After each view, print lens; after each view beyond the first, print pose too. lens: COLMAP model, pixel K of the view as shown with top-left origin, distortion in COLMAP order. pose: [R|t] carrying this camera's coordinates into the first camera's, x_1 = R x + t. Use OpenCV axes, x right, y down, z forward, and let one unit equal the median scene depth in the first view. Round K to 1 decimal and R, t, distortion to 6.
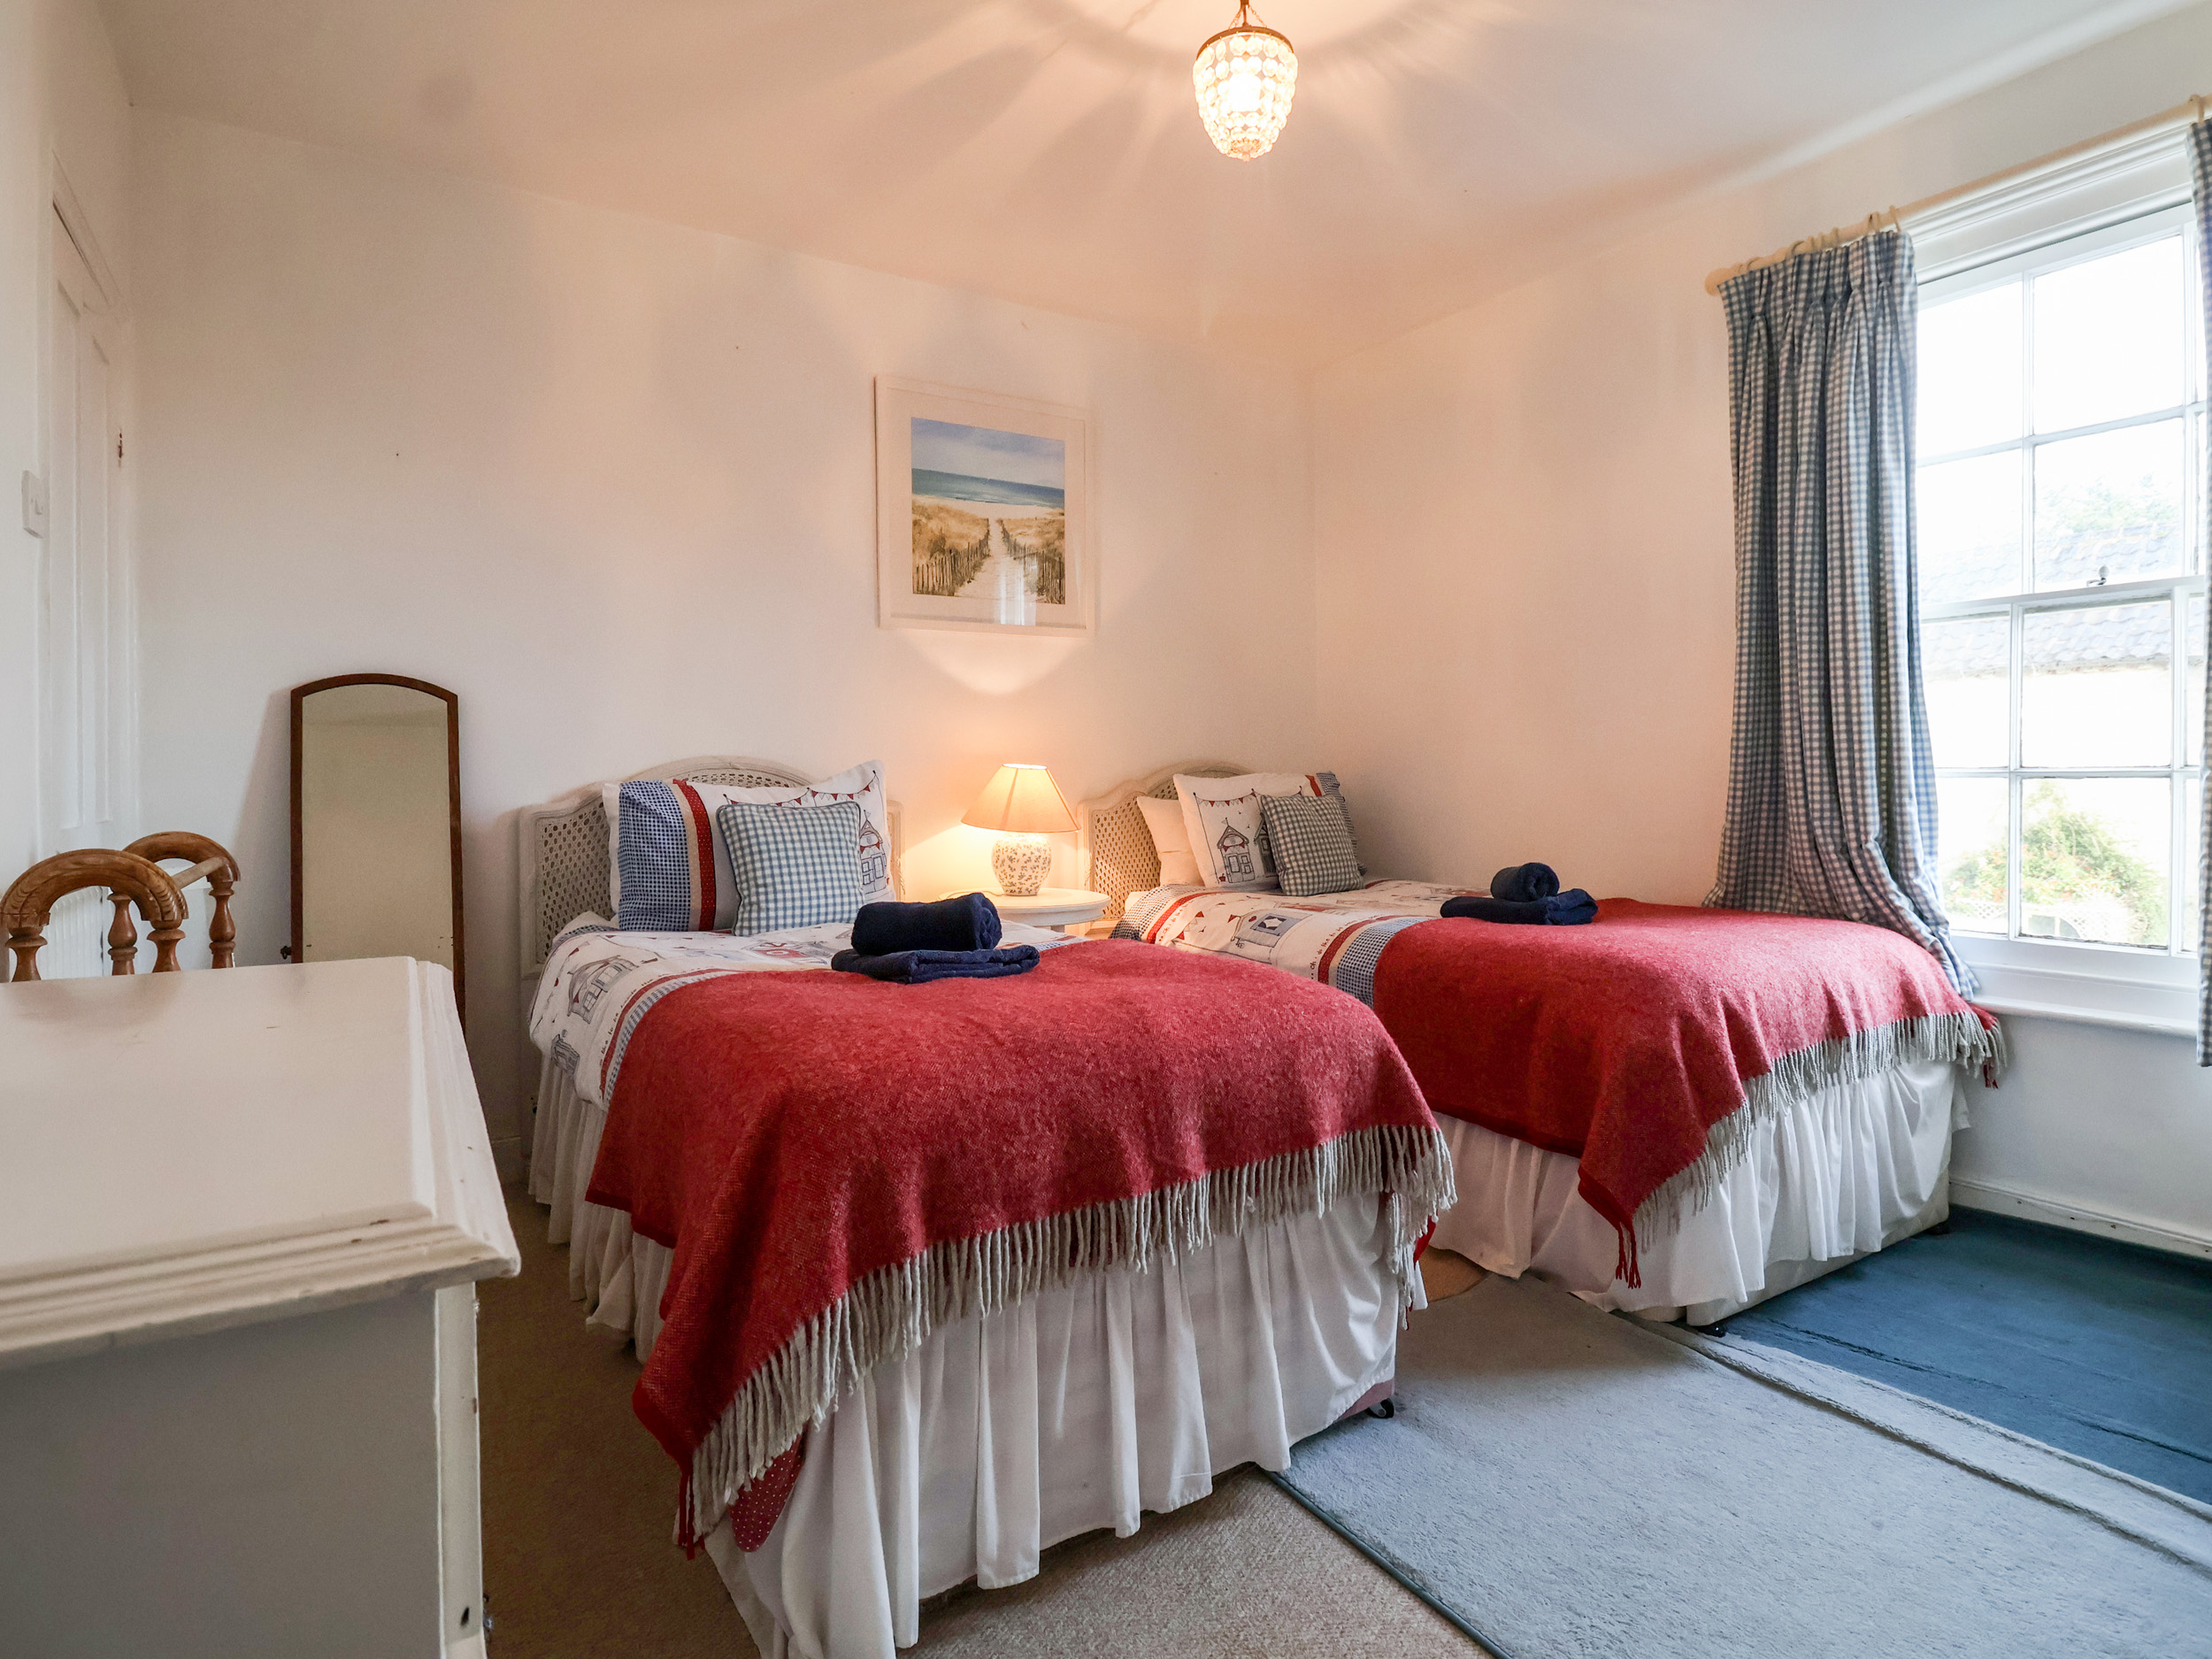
lens RADIAL K [[1188.6, 0, 1129.3], [0, 1188.6, 800.7], [0, 0, 1]] dist [0.002258, -0.016837]
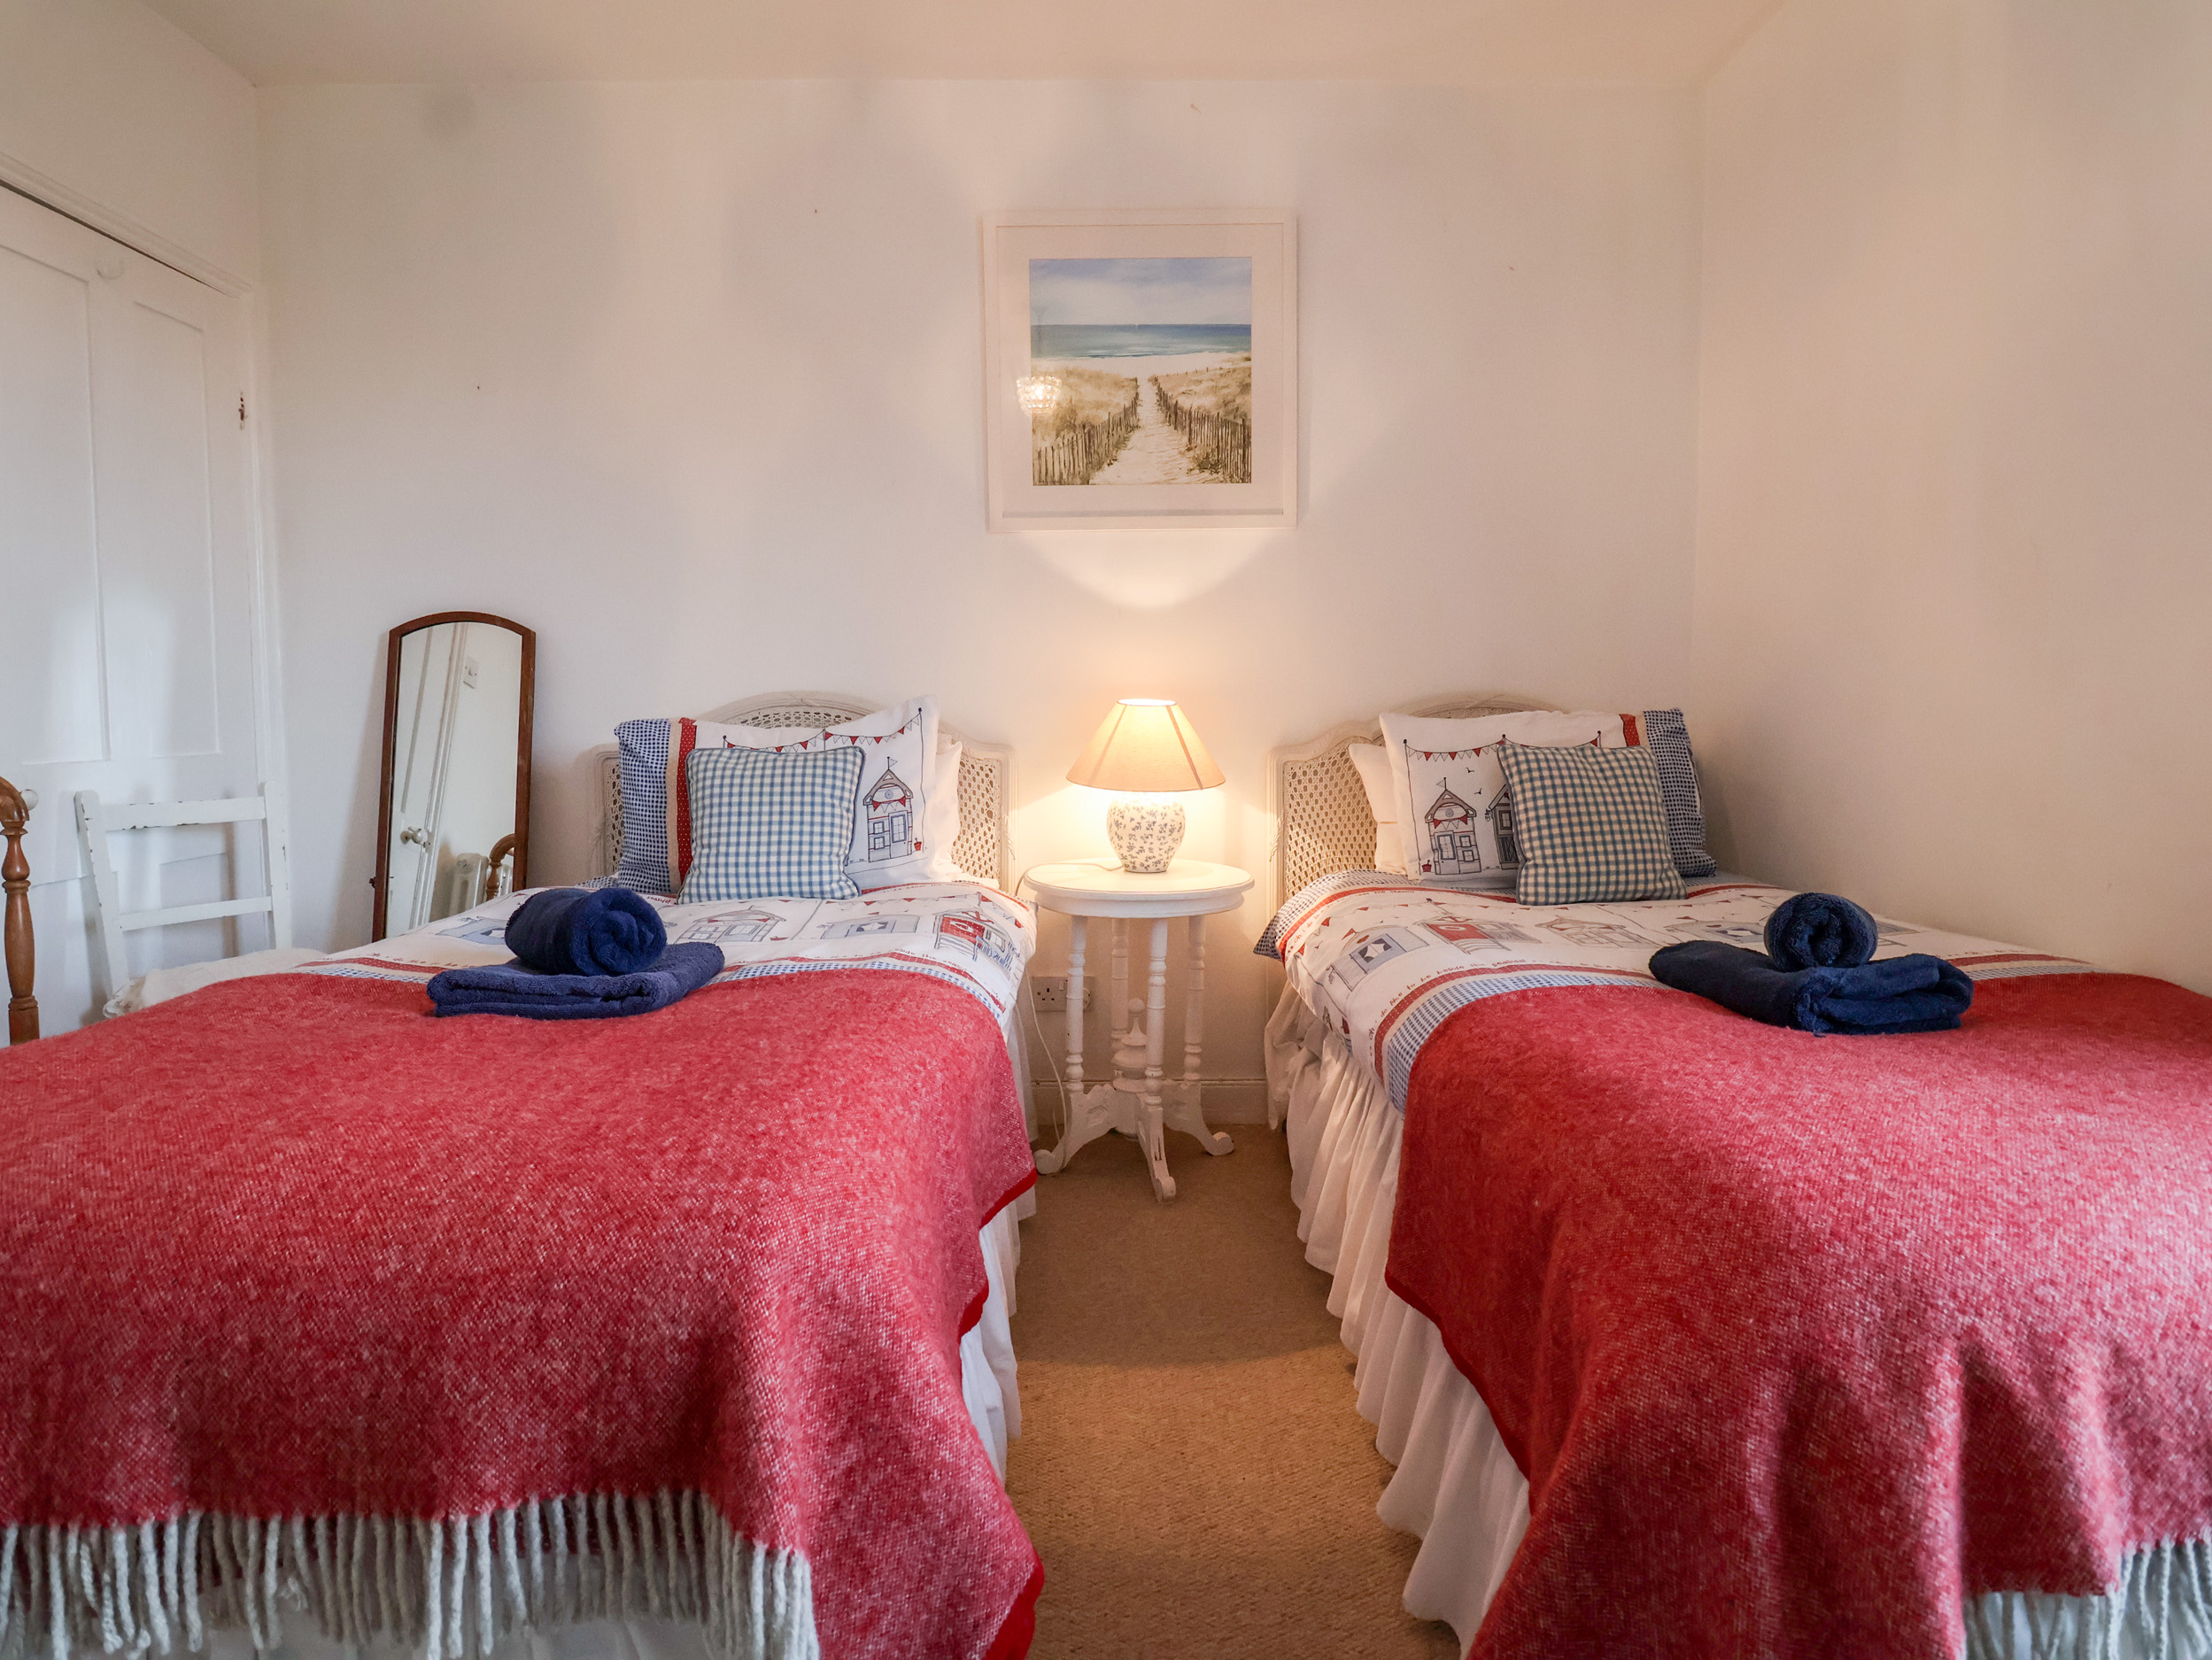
lens RADIAL K [[1151.2, 0, 1140.9], [0, 1151.2, 799.0], [0, 0, 1]] dist [0.000952, -0.015364]
pose [[0.849178, 0.041661, -0.526462, 0.289279], [-0.012672, 0.998204, 0.058551, -0.009976], [0.527955, -0.043049, 0.848180, 0.365241]]
